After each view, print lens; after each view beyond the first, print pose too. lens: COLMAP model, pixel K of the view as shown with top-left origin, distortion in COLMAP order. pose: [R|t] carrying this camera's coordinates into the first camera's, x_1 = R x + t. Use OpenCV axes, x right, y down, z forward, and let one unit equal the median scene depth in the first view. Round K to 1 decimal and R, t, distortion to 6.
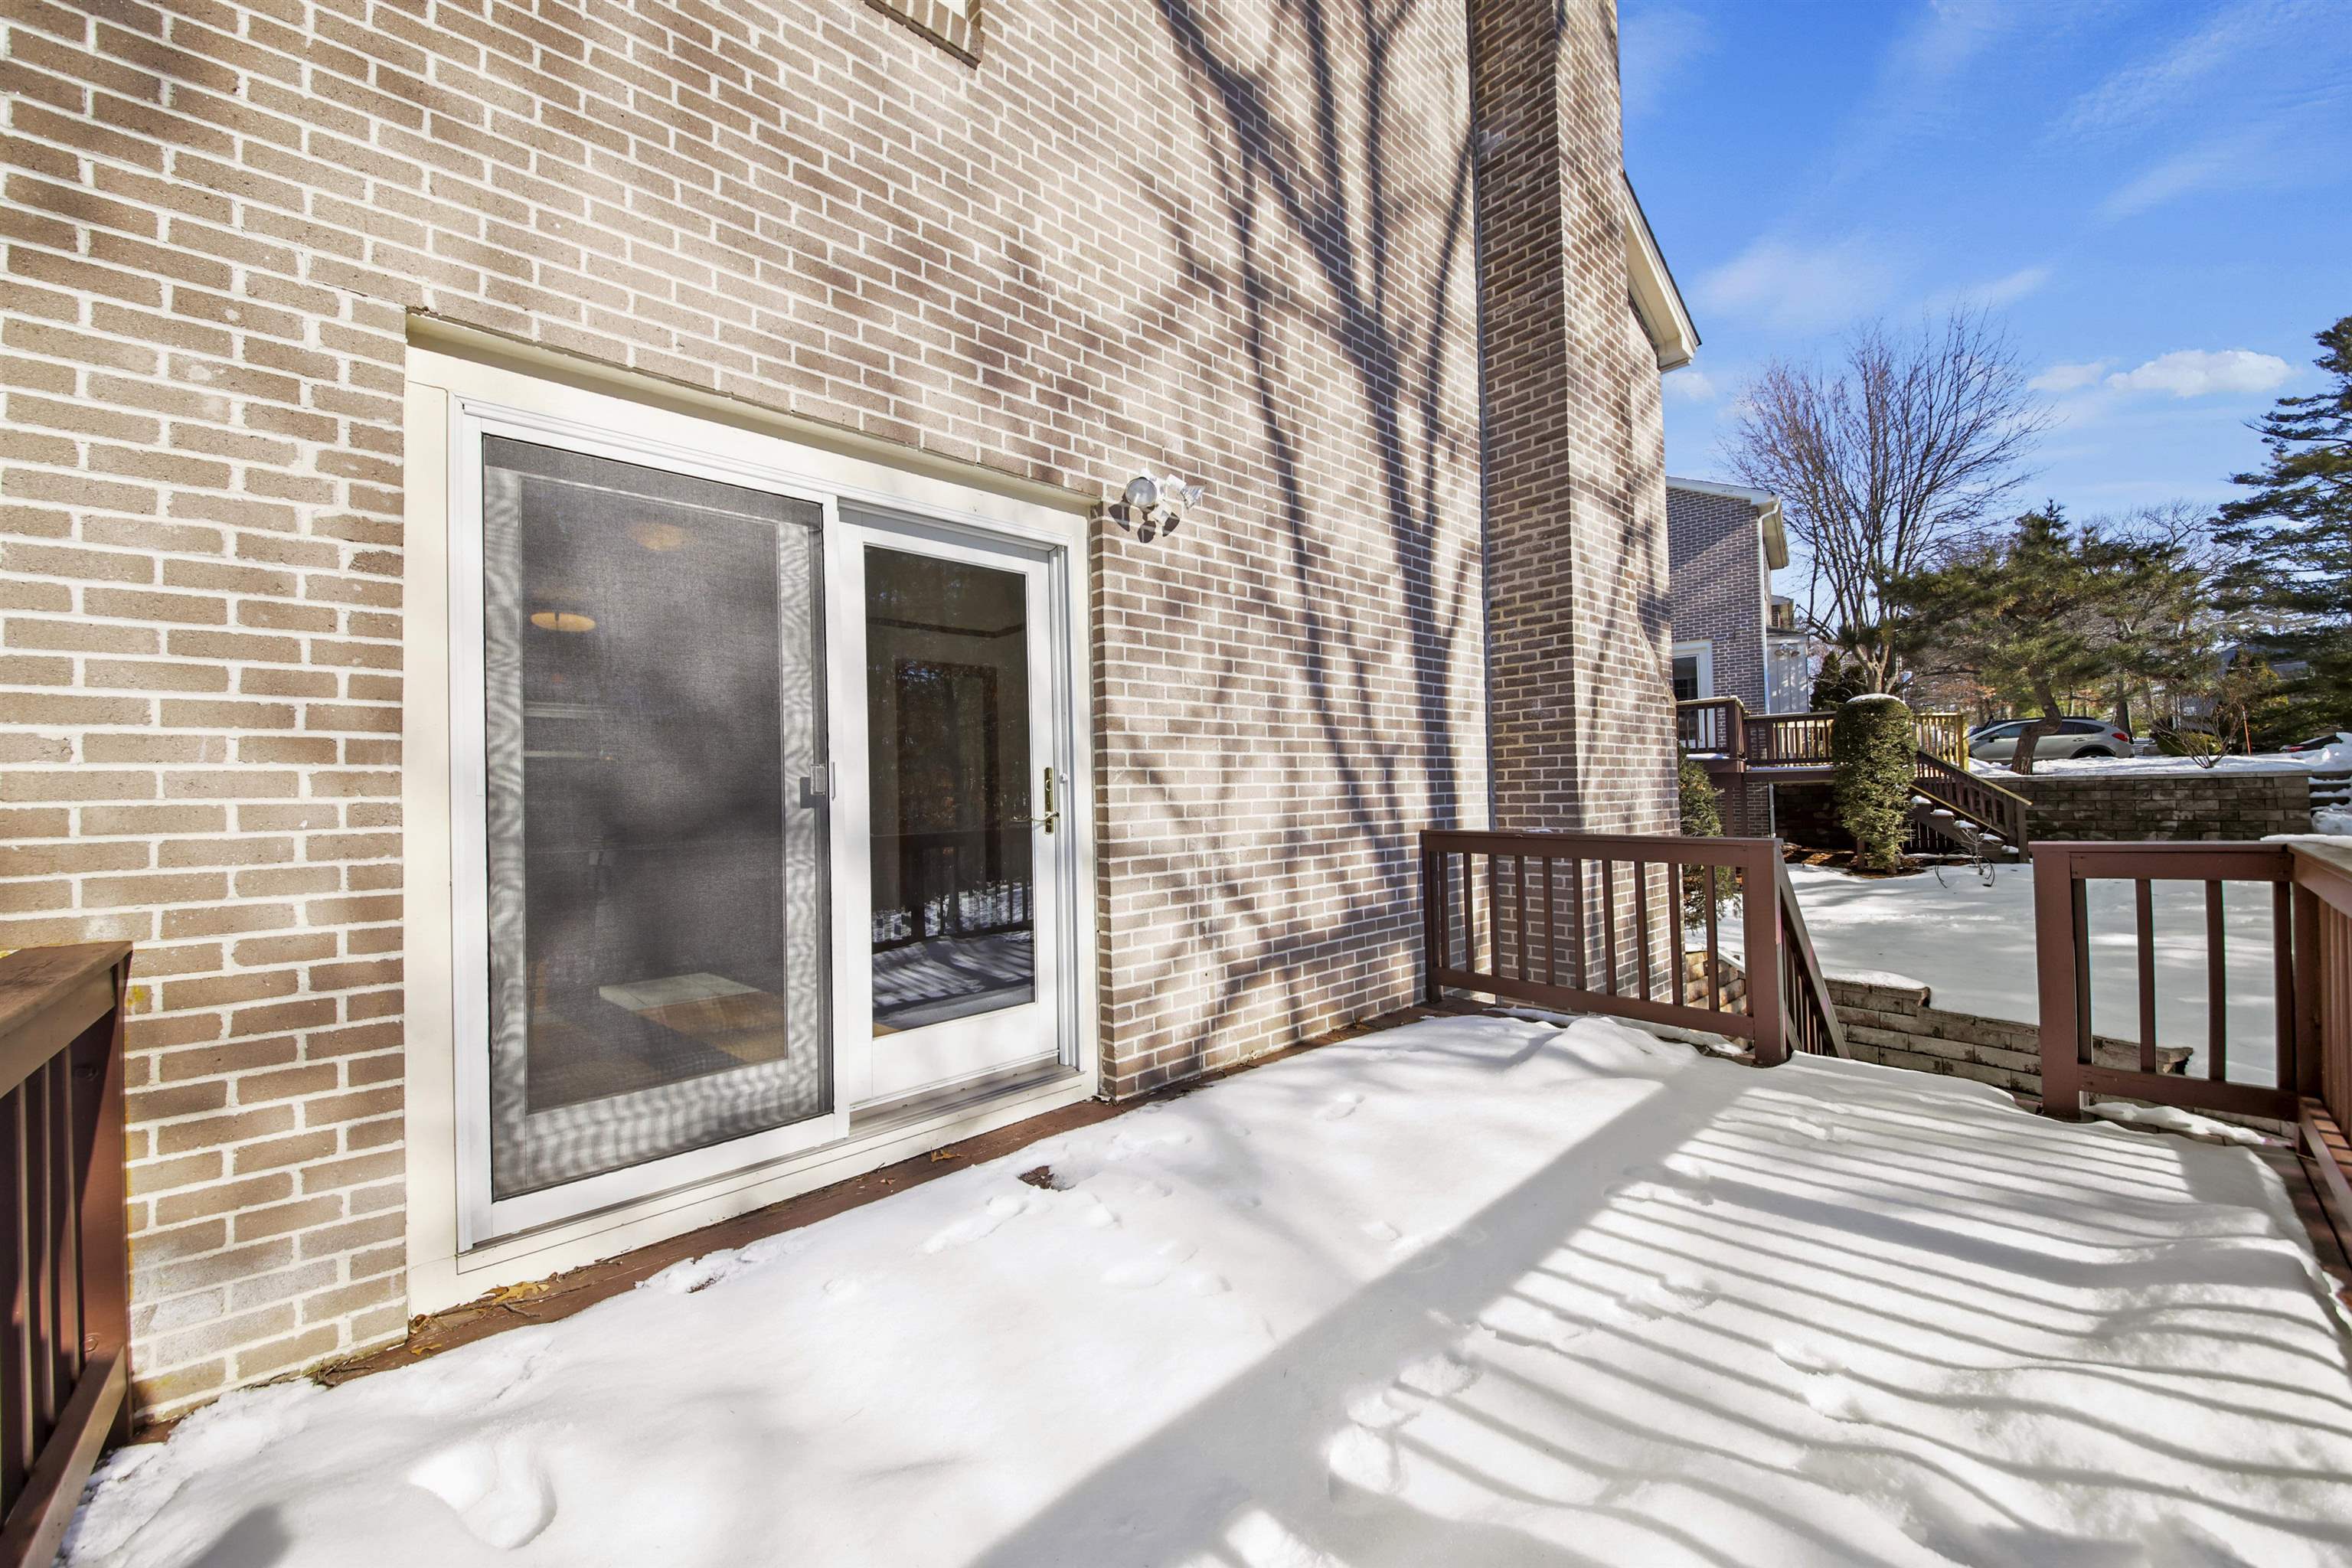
lens RADIAL K [[872.3, 0, 1176.0], [0, 872.3, 784.0], [0, 0, 1]] dist [-0.013485, -0.000122]
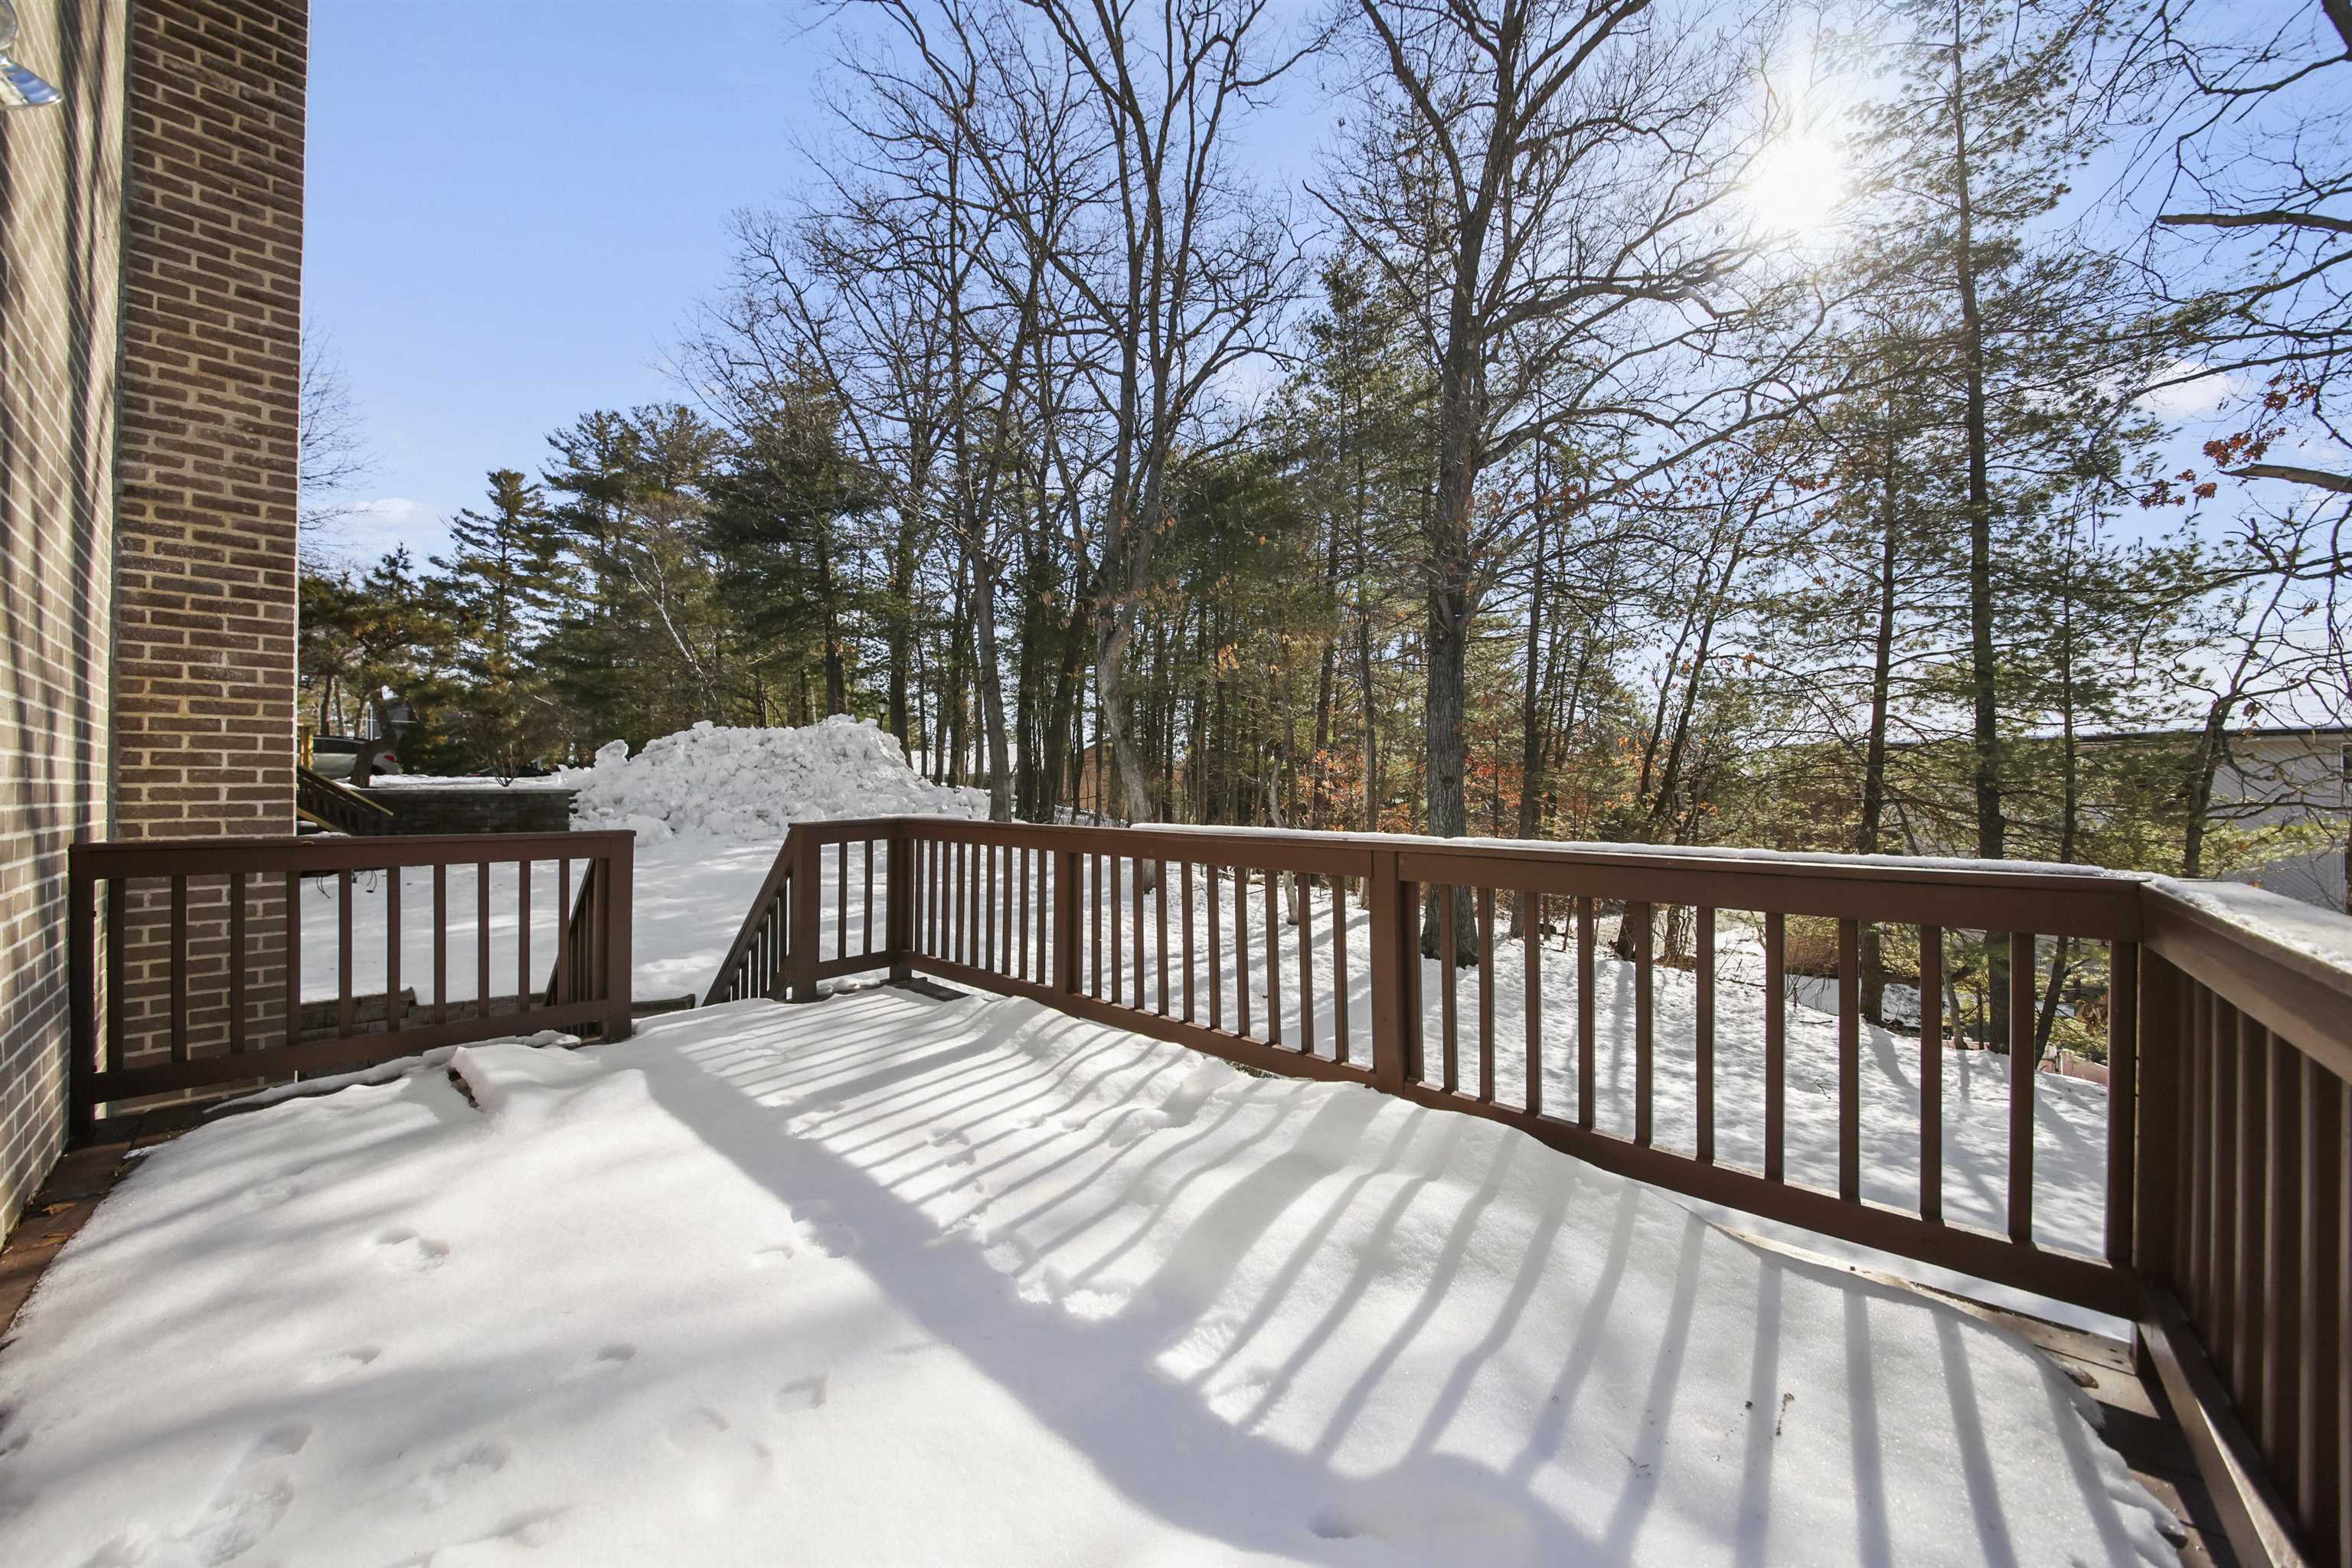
lens RADIAL K [[814.0, 0, 1156.7], [0, 814.0, 784.1], [0, 0, 1]] dist [-0.000260, -0.000064]
pose [[-0.083345, 0.027446, 0.996143, -0.473812], [-0.003570, 0.999606, -0.027840, 0.038571], [-0.996514, -0.005877, -0.083214, 0.502615]]
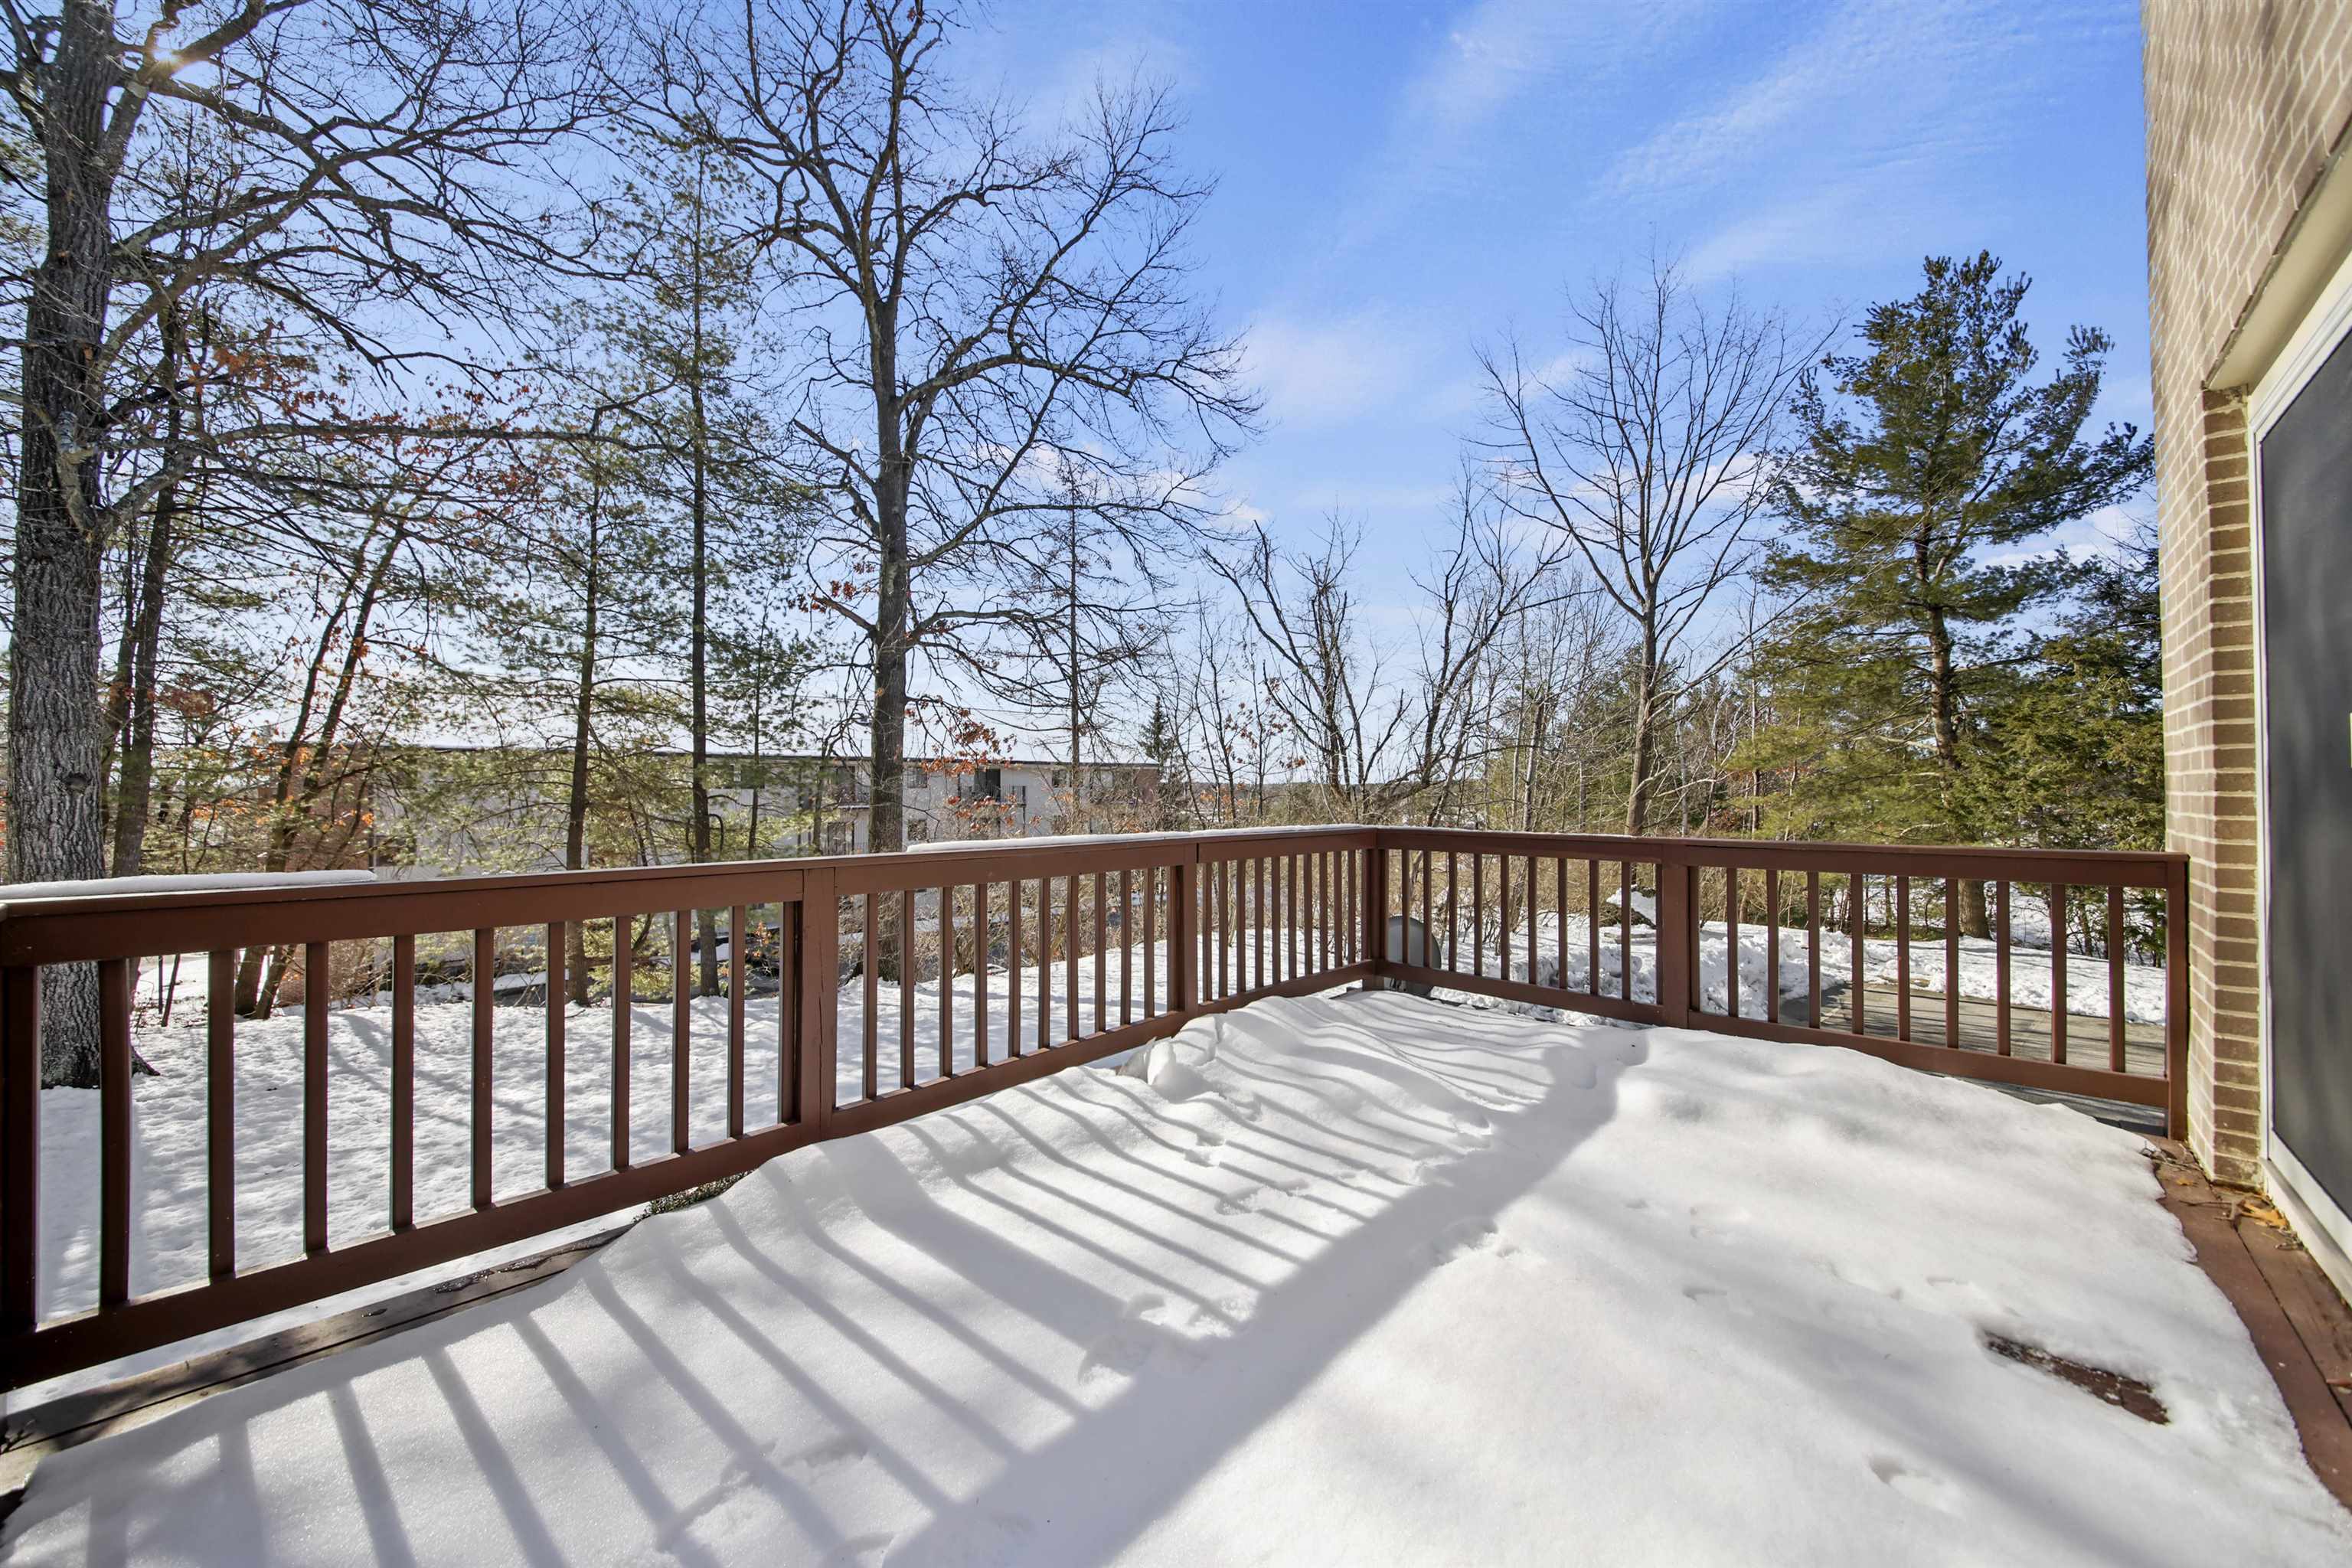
lens RADIAL K [[814.0, 0, 1156.7], [0, 814.0, 784.1], [0, 0, 1]] dist [-0.000260, -0.000064]
pose [[-0.998227, 0.028354, -0.052327, 0.485372], [0.029395, 0.999383, -0.019222, 0.019944], [0.051749, -0.020726, -0.998445, 1.365996]]
